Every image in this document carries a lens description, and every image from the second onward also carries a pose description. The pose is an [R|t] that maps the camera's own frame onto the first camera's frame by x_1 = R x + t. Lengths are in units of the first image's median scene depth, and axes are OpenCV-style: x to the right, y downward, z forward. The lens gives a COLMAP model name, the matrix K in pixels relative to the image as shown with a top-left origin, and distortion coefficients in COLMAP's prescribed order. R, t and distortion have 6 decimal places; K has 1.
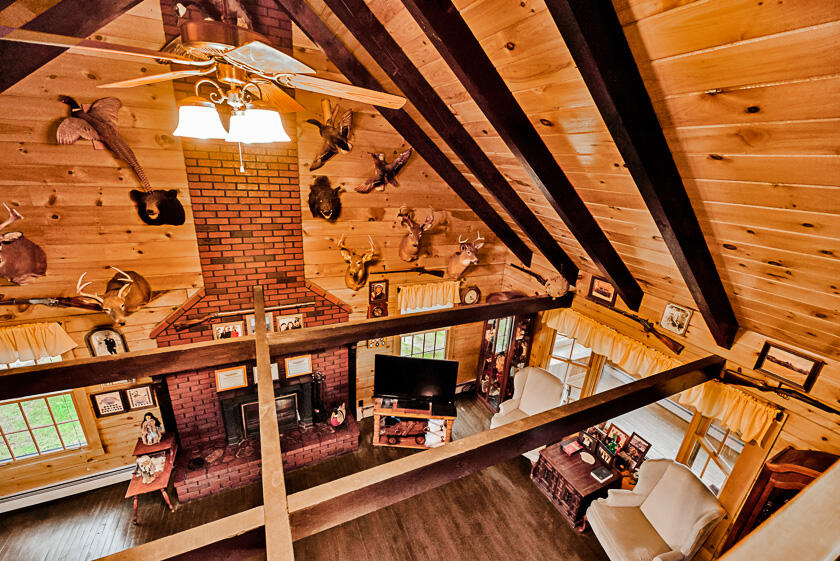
lens RADIAL K [[339.7, 0, 420.0], [0, 339.7, 280.5], [0, 0, 1]] dist [-0.001451, -0.000176]
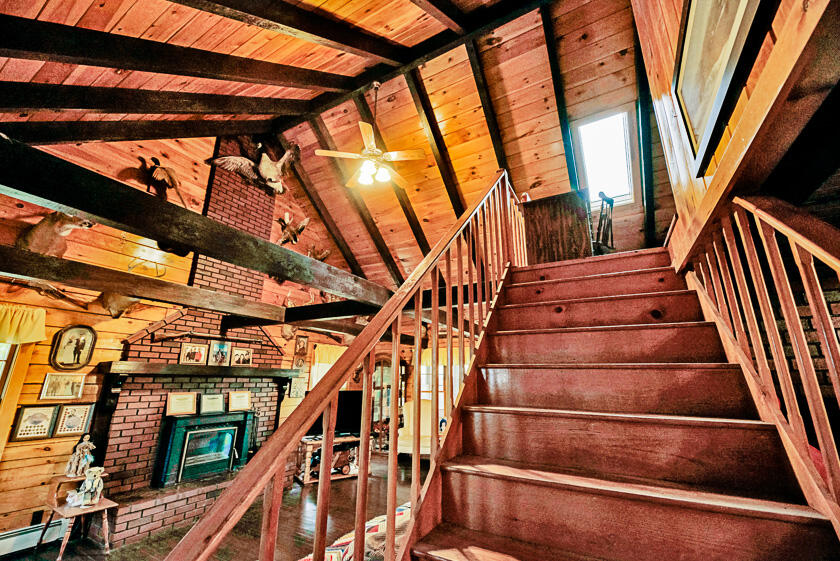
lens RADIAL K [[339.7, 0, 420.0], [0, 339.7, 280.5], [0, 0, 1]] dist [-0.001451, -0.000176]
pose [[0.810134, 0.109225, 0.575979, -0.638763], [0.234567, 0.840023, -0.489223, 0.678690], [-0.537272, 0.531442, 0.654911, -0.252313]]
